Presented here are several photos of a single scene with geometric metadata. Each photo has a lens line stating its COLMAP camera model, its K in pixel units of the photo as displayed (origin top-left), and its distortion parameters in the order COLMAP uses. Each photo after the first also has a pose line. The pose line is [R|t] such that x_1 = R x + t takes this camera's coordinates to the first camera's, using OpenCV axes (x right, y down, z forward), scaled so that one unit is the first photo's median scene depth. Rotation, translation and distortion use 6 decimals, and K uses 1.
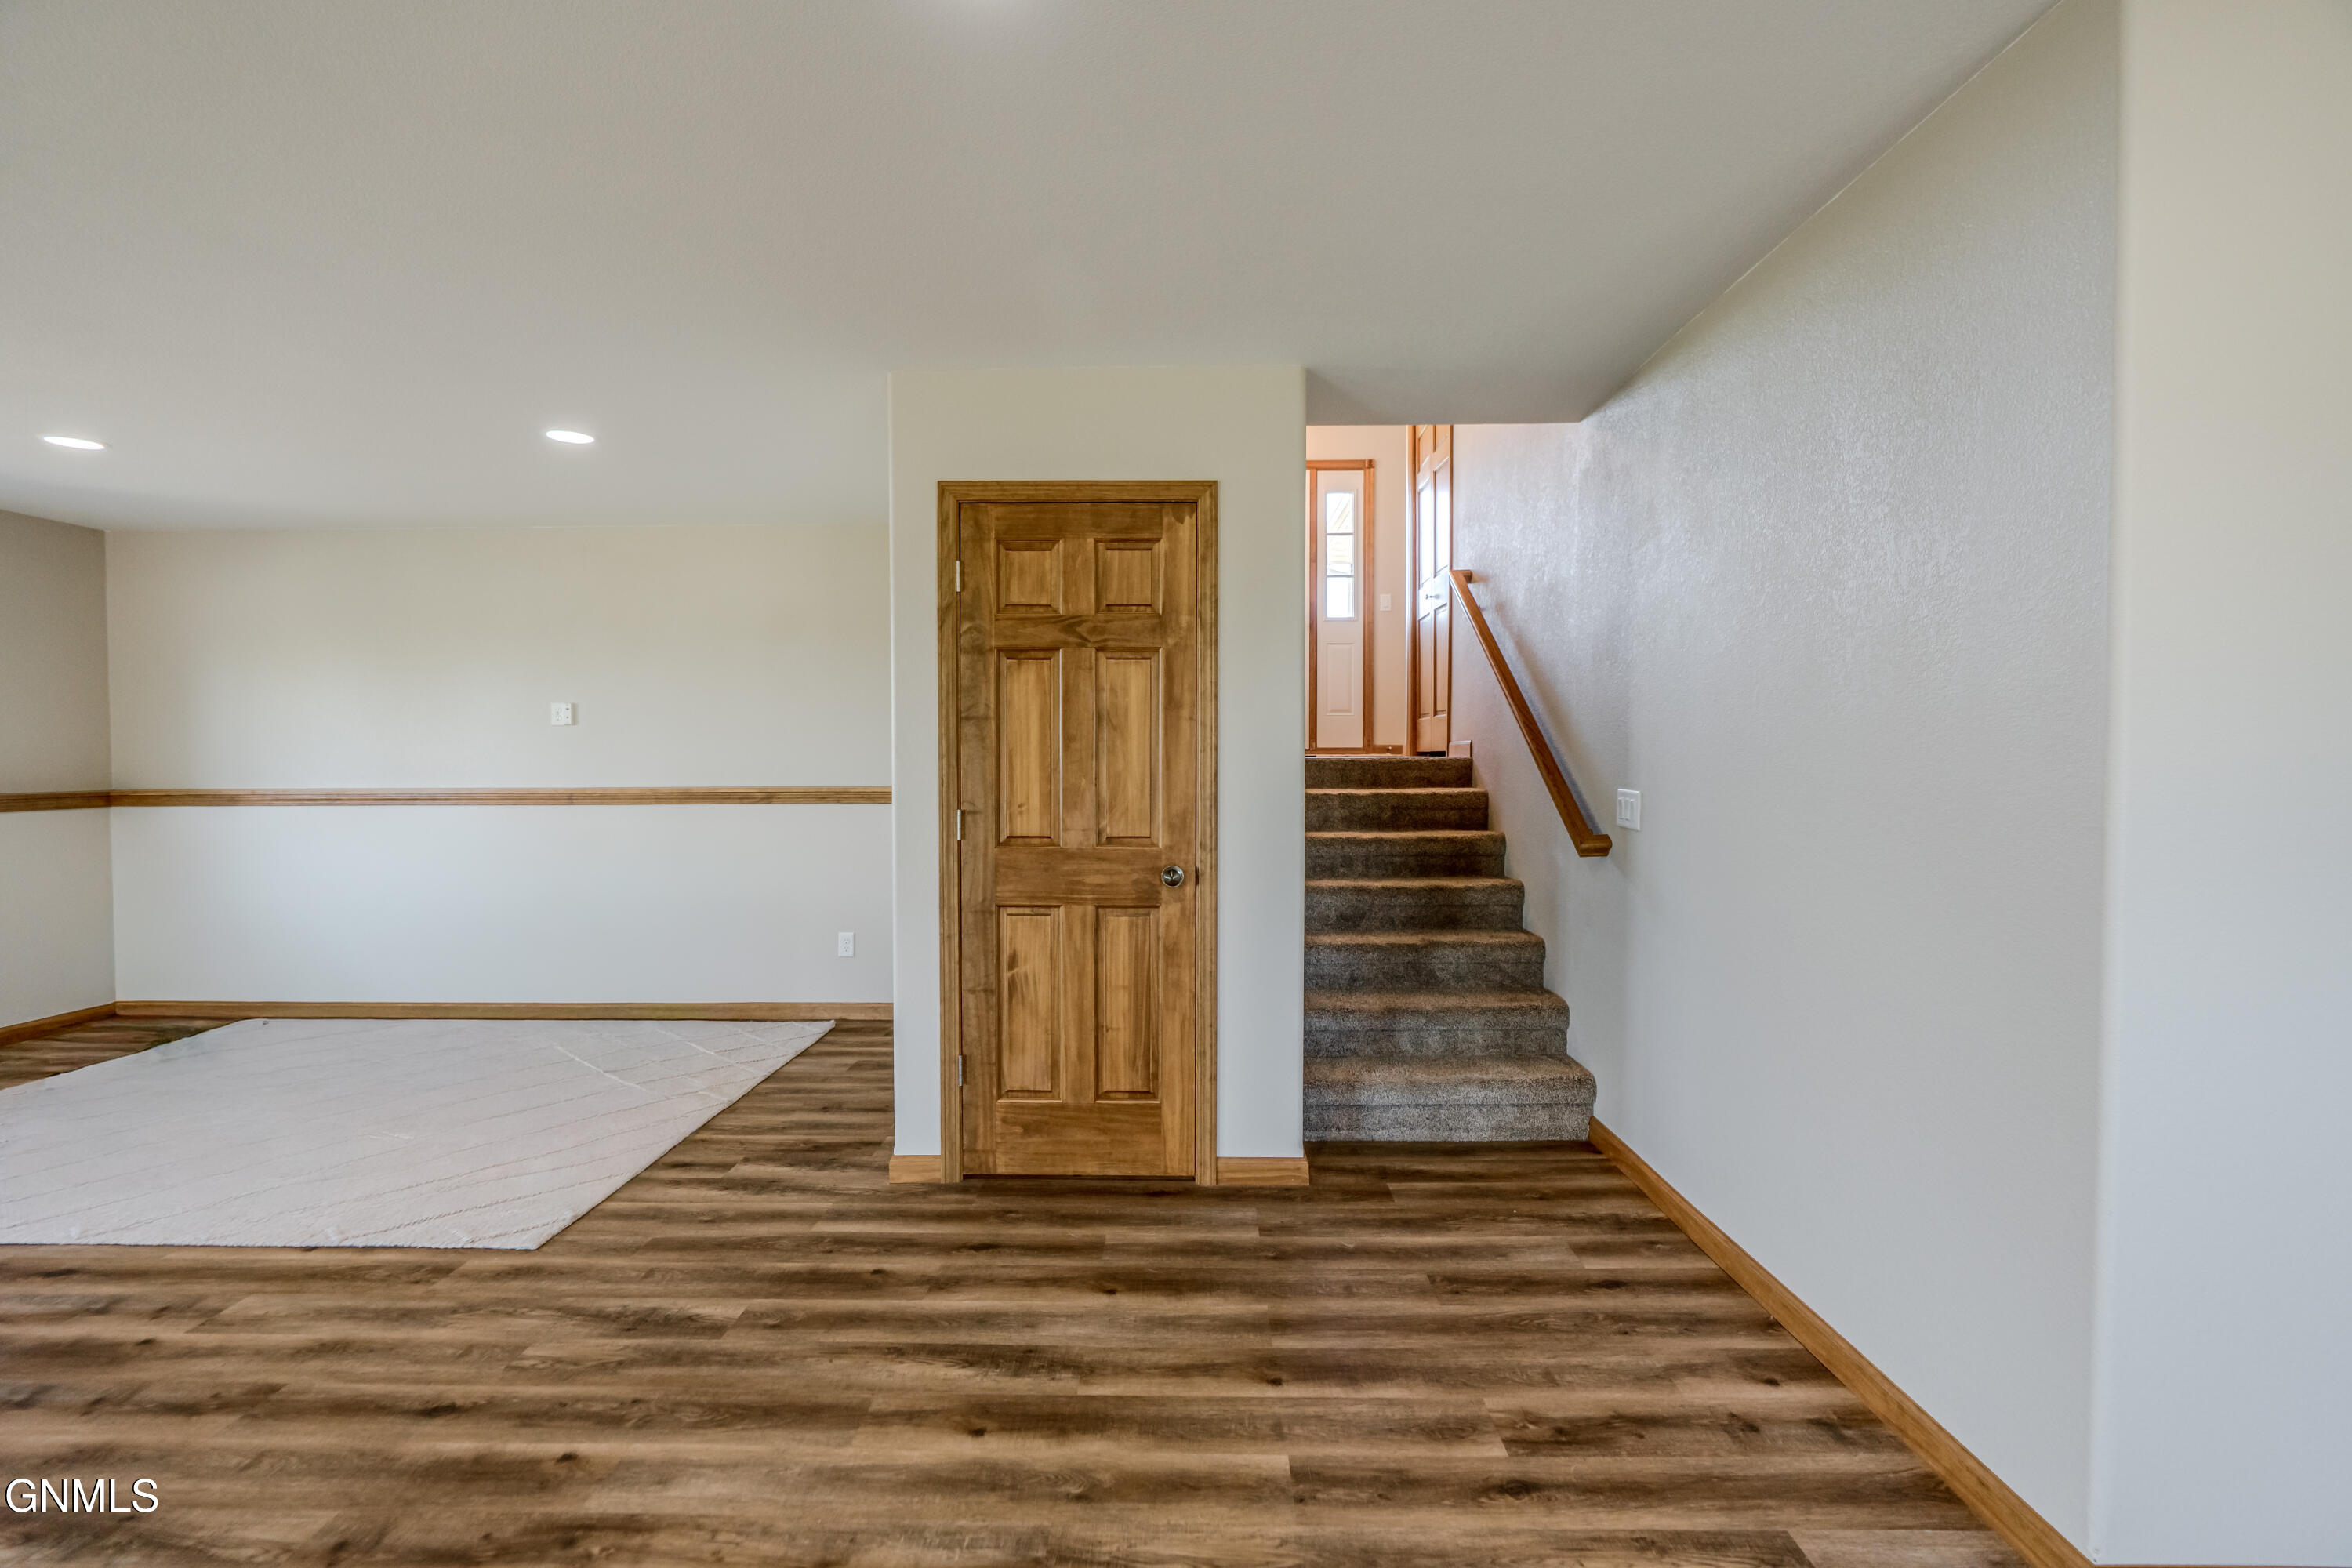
lens RADIAL K [[1055.0, 0, 1120.5], [0, 1055.0, 781.7], [0, 0, 1]] dist [-0.004702, 0.002049]
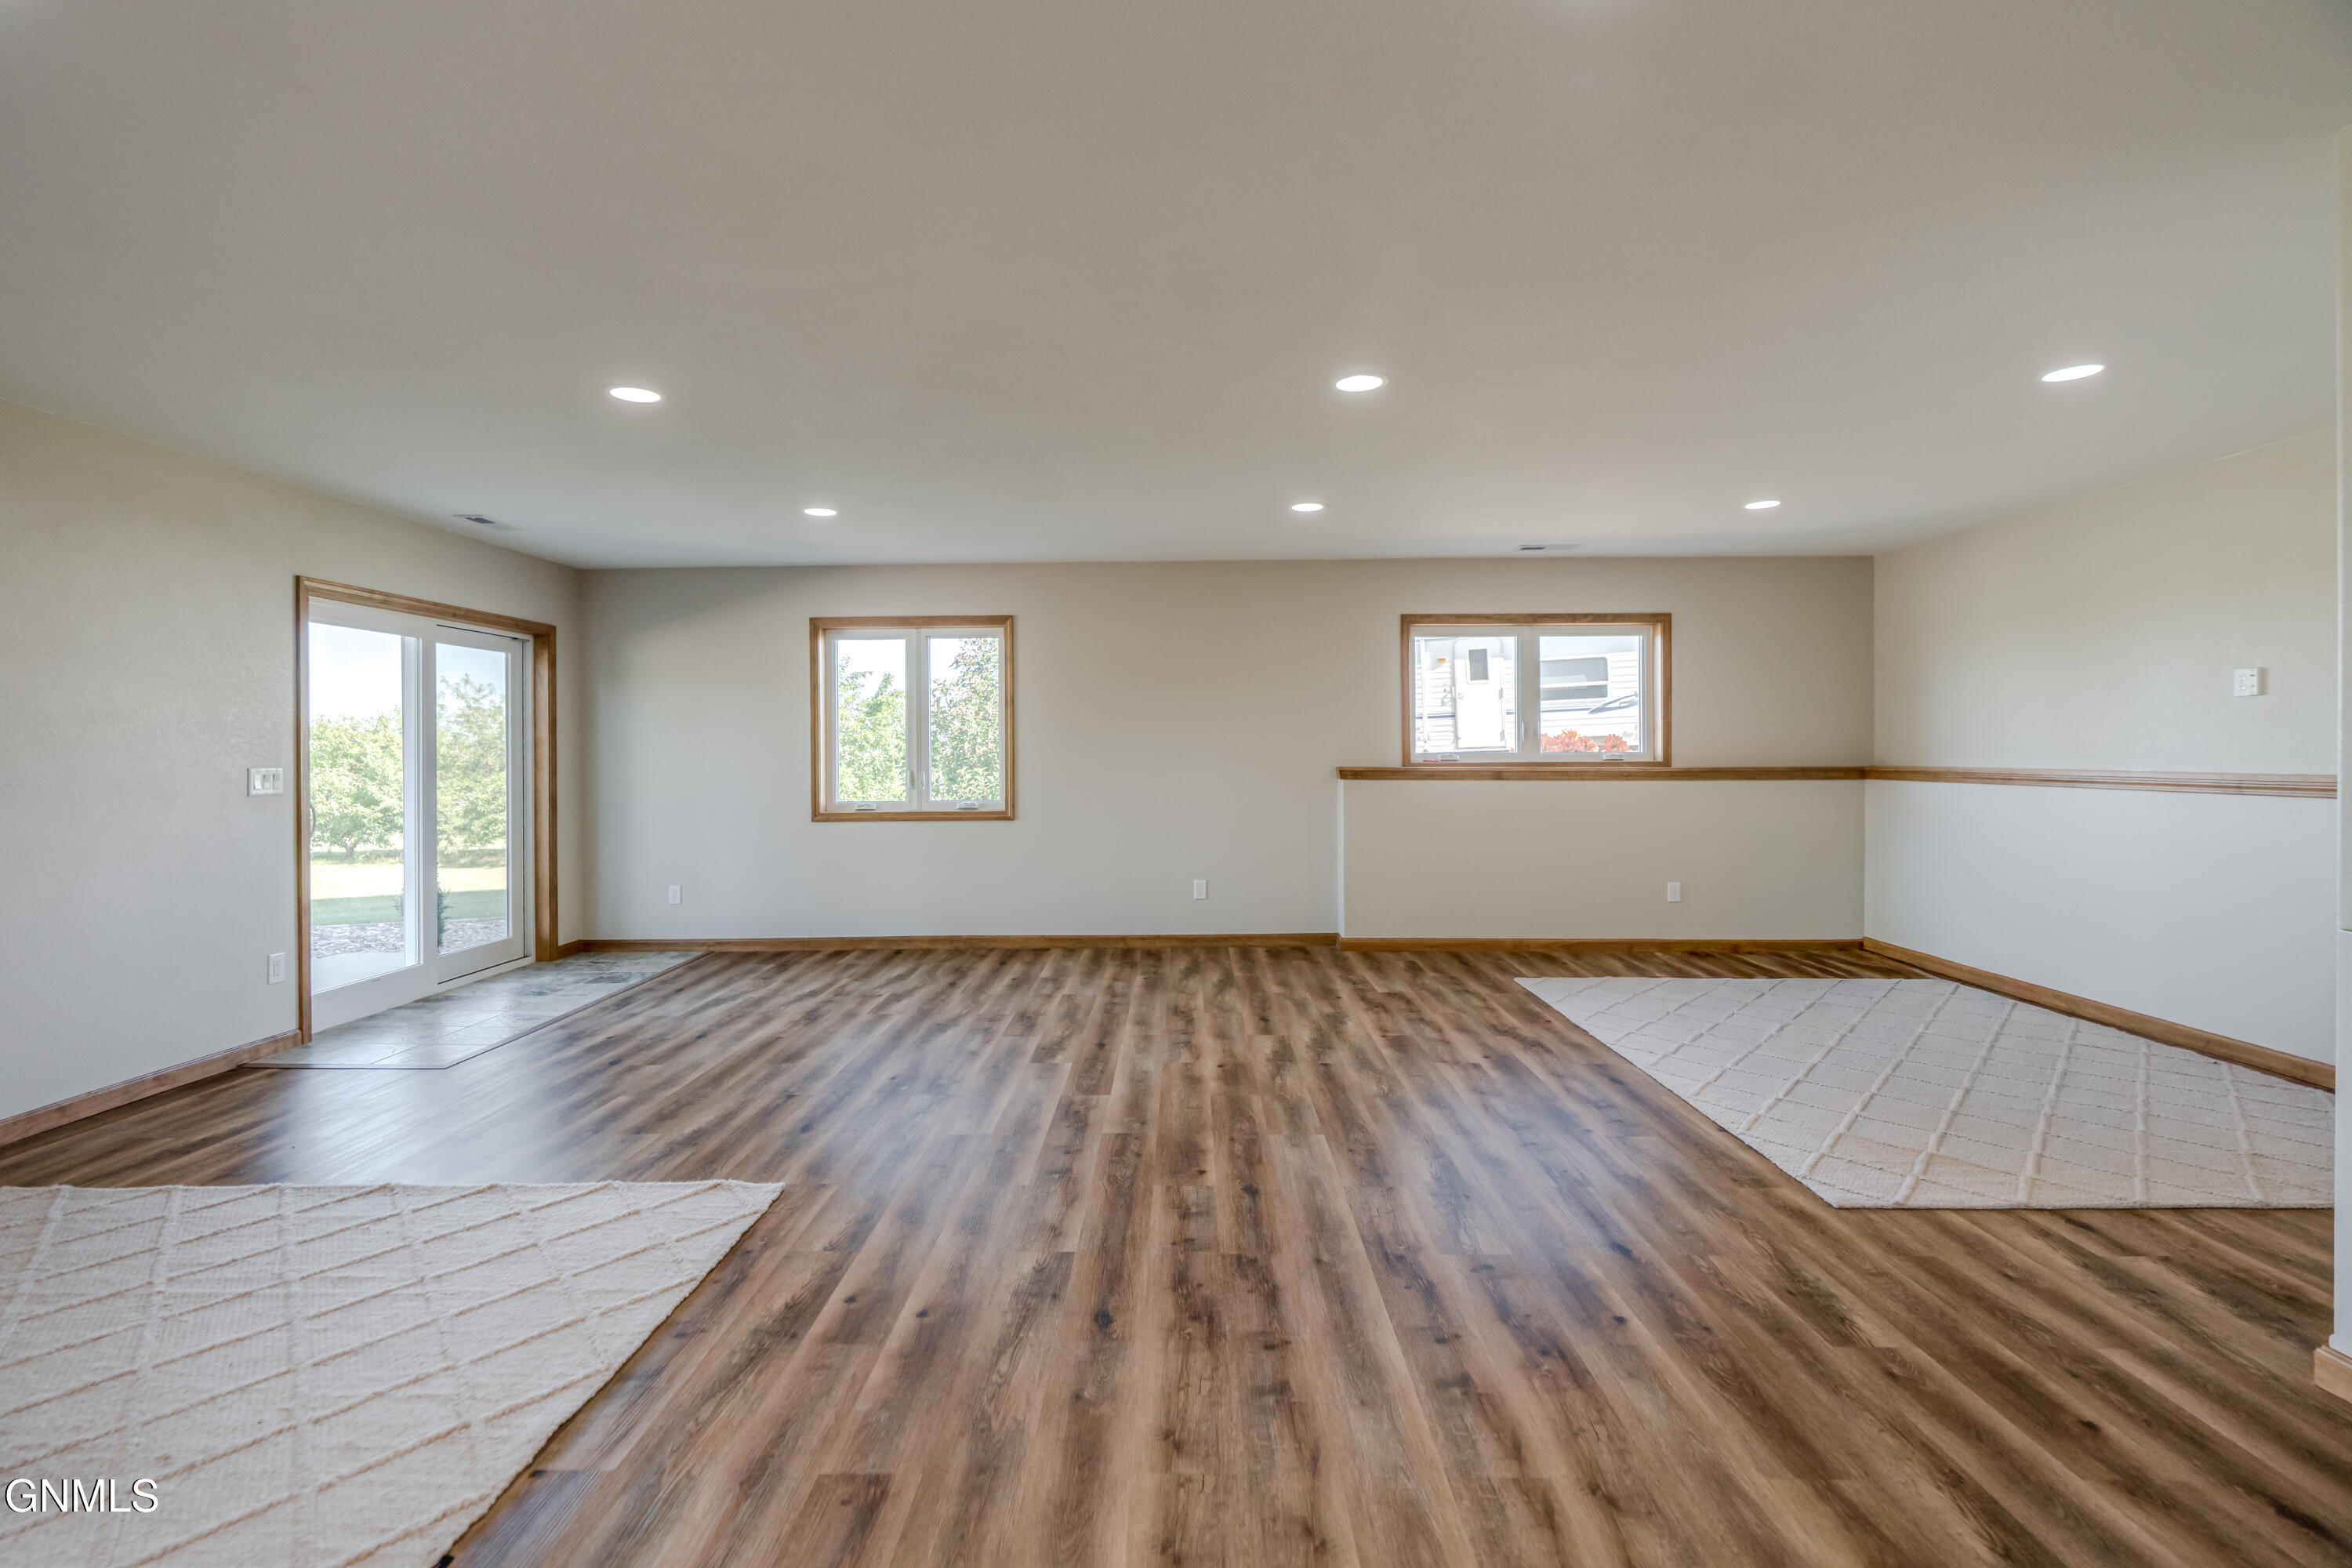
lens RADIAL K [[1055.0, 0, 1216.6], [0, 1055.0, 751.7], [0, 0, 1]] dist [-0.004702, 0.002049]
pose [[0.060231, 0.004713, -0.998173, 0.401908], [-0.017881, 0.999833, 0.003642, 0.001028], [0.998024, 0.017629, 0.060305, 0.290204]]
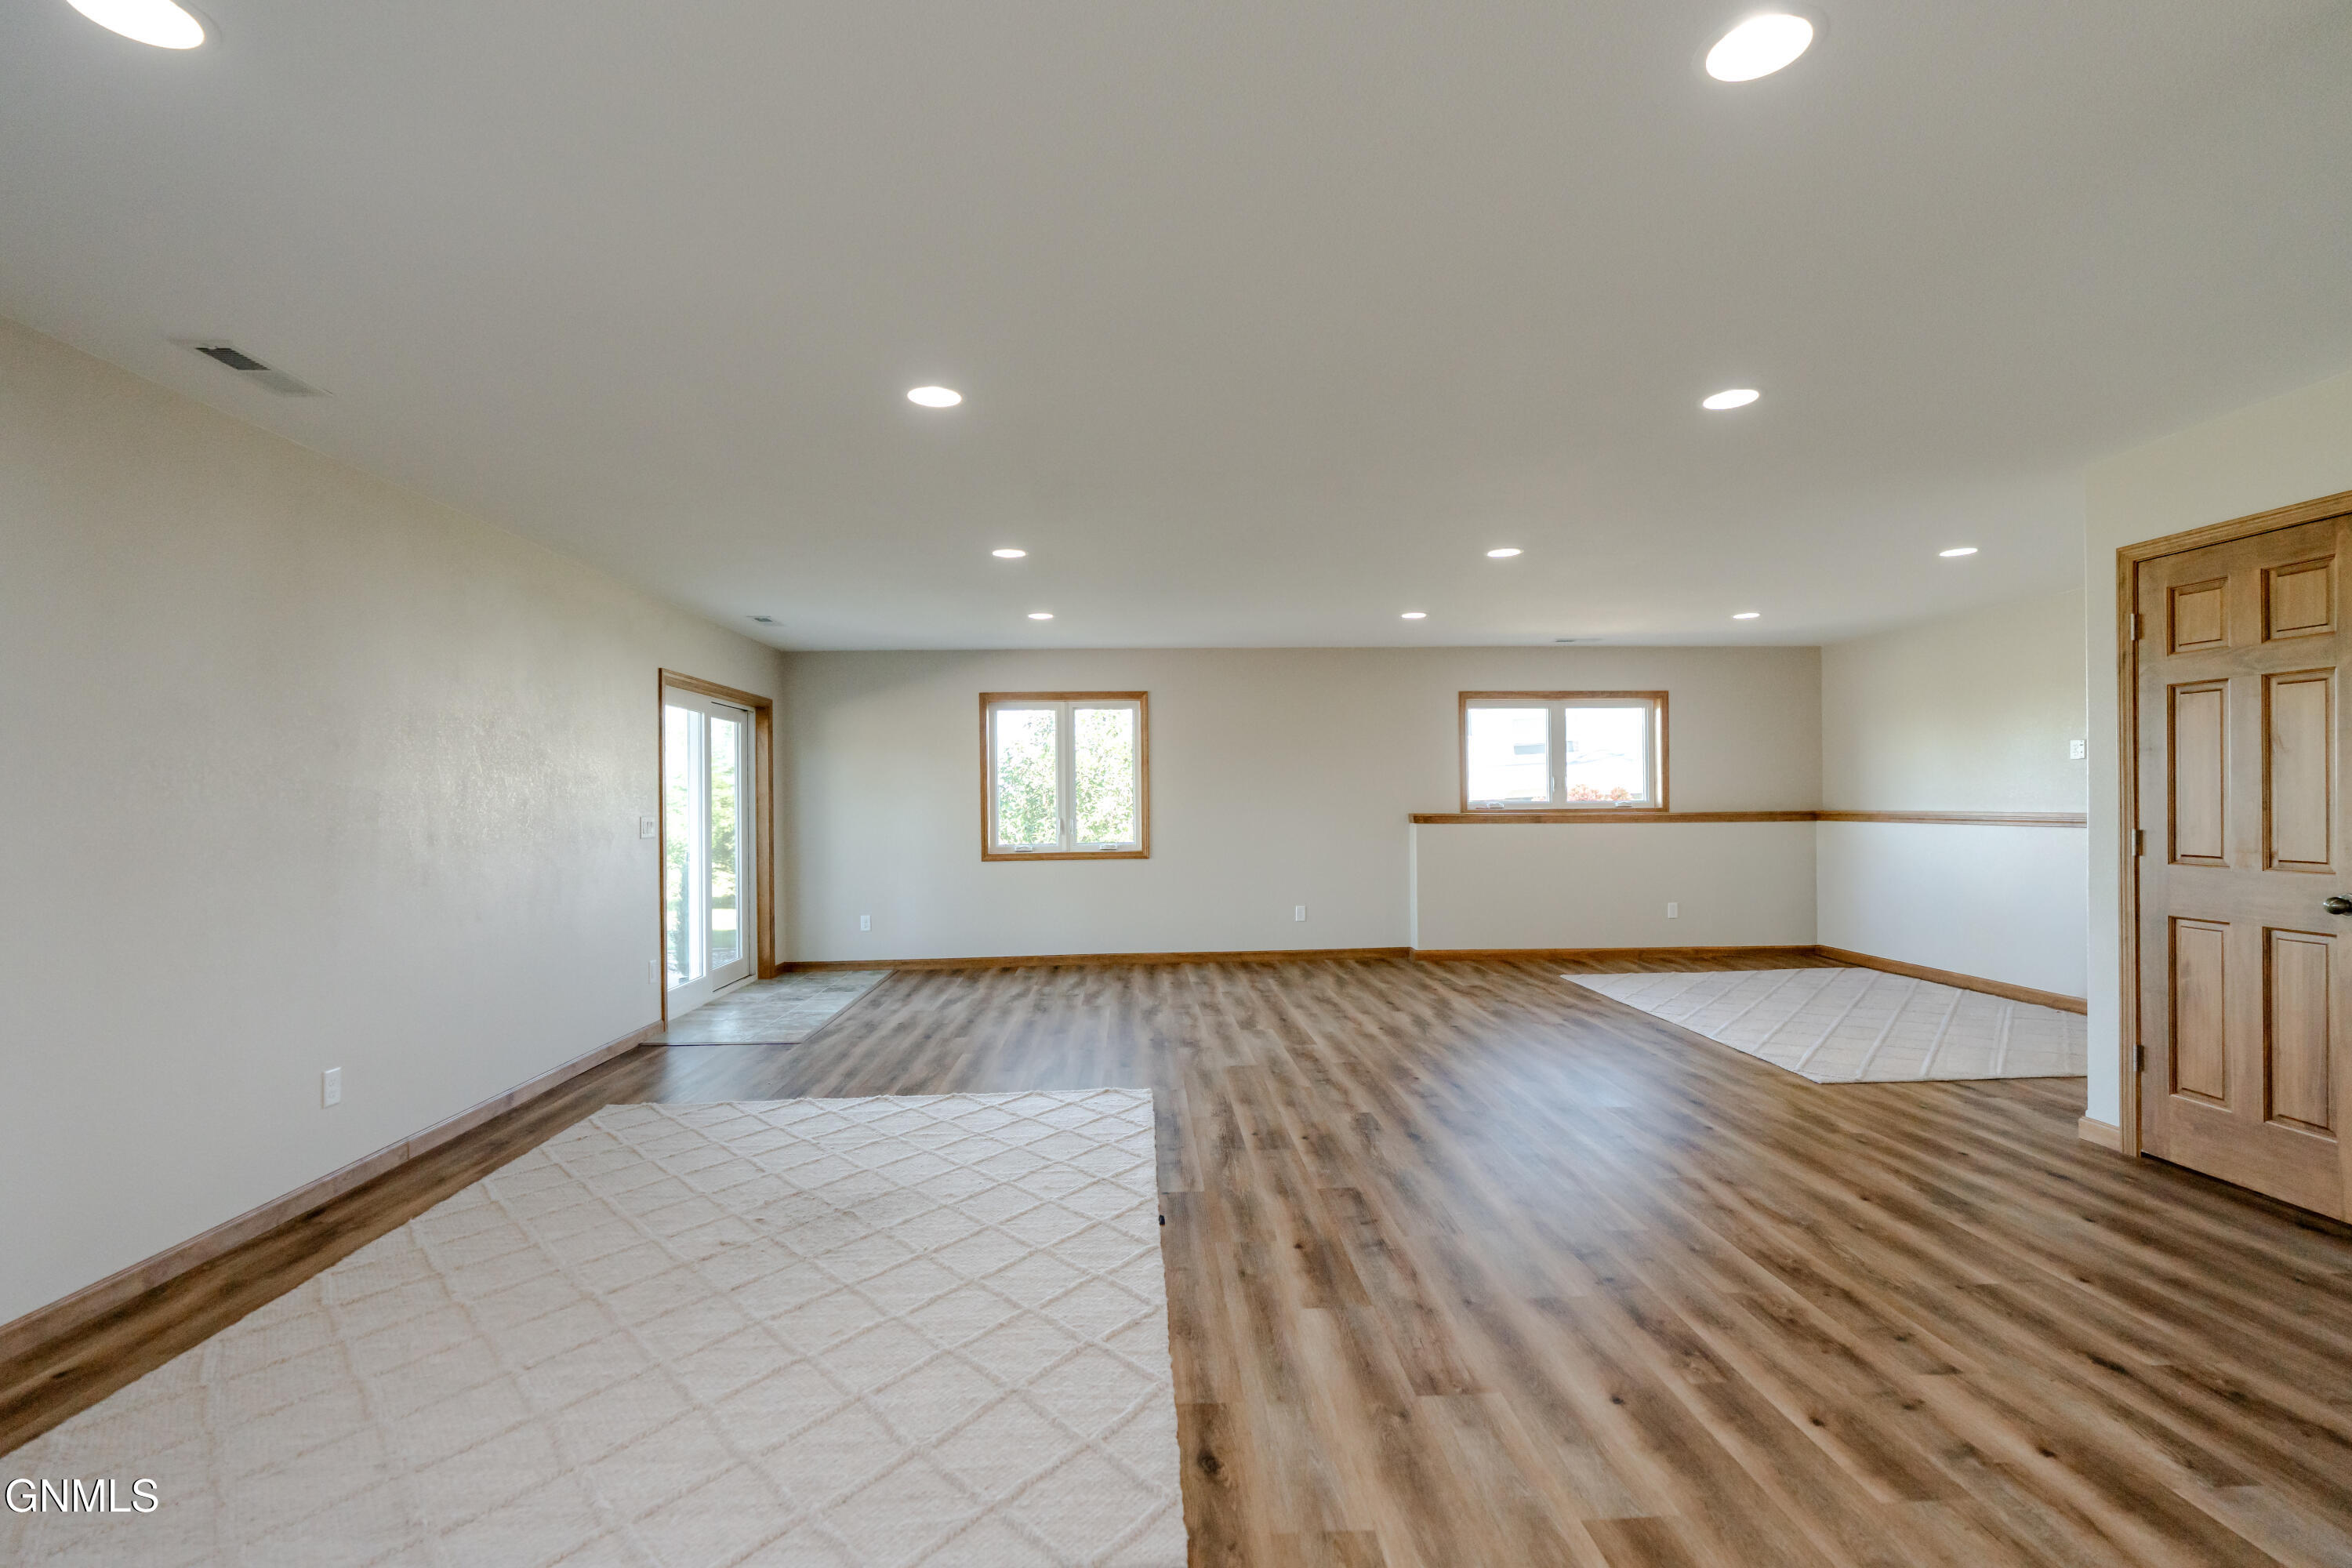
lens RADIAL K [[1052.3, 0, 1239.8], [0, 1052.3, 797.6], [0, 0, 1]] dist [-0.010519, 0.003704]
pose [[0.126543, -0.000221, -0.991961, 0.886107], [-0.012571, 0.999919, -0.001826, 0.005871], [0.991881, 0.012701, 0.126530, -0.116413]]
